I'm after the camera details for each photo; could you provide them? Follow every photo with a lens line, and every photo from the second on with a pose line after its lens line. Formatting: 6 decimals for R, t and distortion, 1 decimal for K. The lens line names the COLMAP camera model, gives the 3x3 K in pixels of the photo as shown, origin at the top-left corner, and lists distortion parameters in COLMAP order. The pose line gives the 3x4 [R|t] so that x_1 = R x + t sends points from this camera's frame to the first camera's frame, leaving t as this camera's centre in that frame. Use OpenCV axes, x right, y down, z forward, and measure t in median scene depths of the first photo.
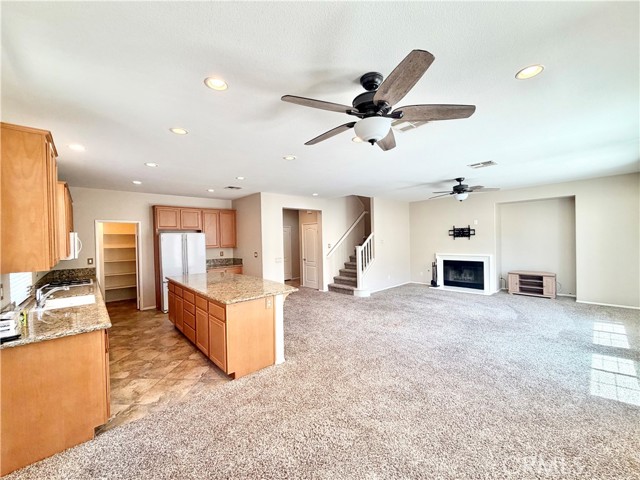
lens RADIAL K [[254.9, 0, 318.7], [0, 254.9, 240.0], [0, 0, 1]] dist [0.006725, 0.000358]
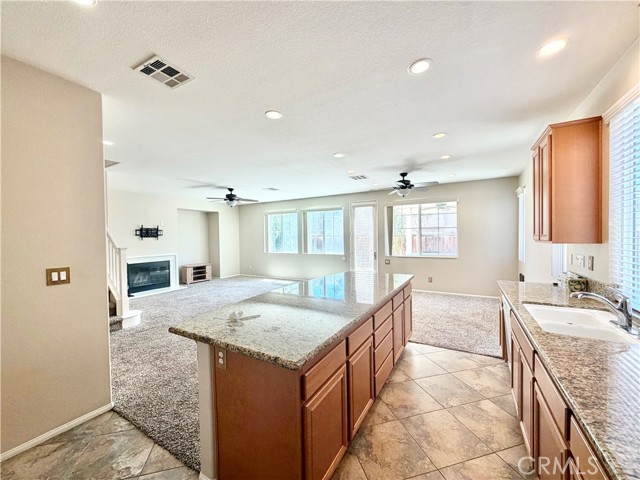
lens RADIAL K [[254.9, 0, 318.9], [0, 254.9, 240.8], [0, 0, 1]] dist [0.006725, 0.000358]
pose [[-0.302263, 0.010316, 0.953169, -0.622429], [0.026994, 0.999633, -0.002259, 0.023263], [-0.952842, 0.025047, -0.302431, 0.789105]]
